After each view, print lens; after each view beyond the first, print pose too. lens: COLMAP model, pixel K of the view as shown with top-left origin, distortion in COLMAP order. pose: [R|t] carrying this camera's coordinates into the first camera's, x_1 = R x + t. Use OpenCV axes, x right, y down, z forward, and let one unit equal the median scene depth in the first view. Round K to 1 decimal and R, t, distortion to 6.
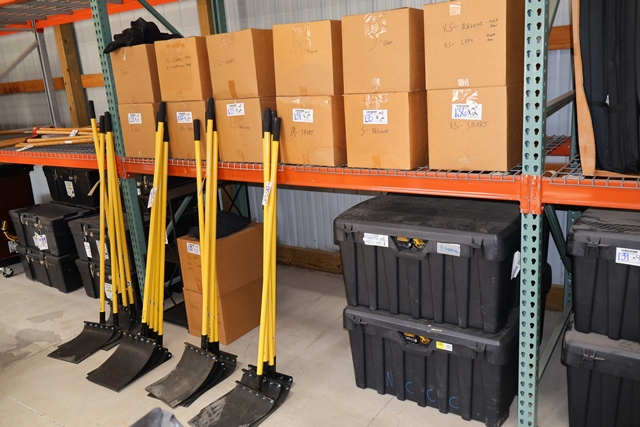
lens RADIAL K [[543.5, 0, 317.6], [0, 543.5, 213.4], [0, 0, 1]] dist [0.039491, 0.009833]
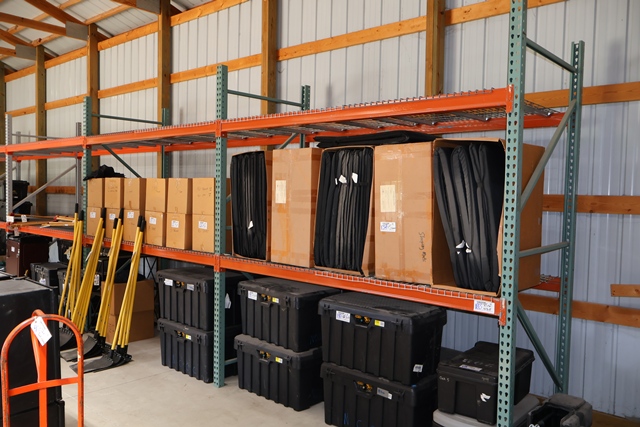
lens RADIAL K [[543.5, 0, 323.8], [0, 543.5, 217.4], [0, 0, 1]] dist [0.039491, 0.009833]
pose [[0.988147, 0.089819, -0.124488, 0.717257], [-0.112032, 0.976366, -0.184822, 0.096071], [0.104945, 0.196578, 0.974856, -0.778195]]
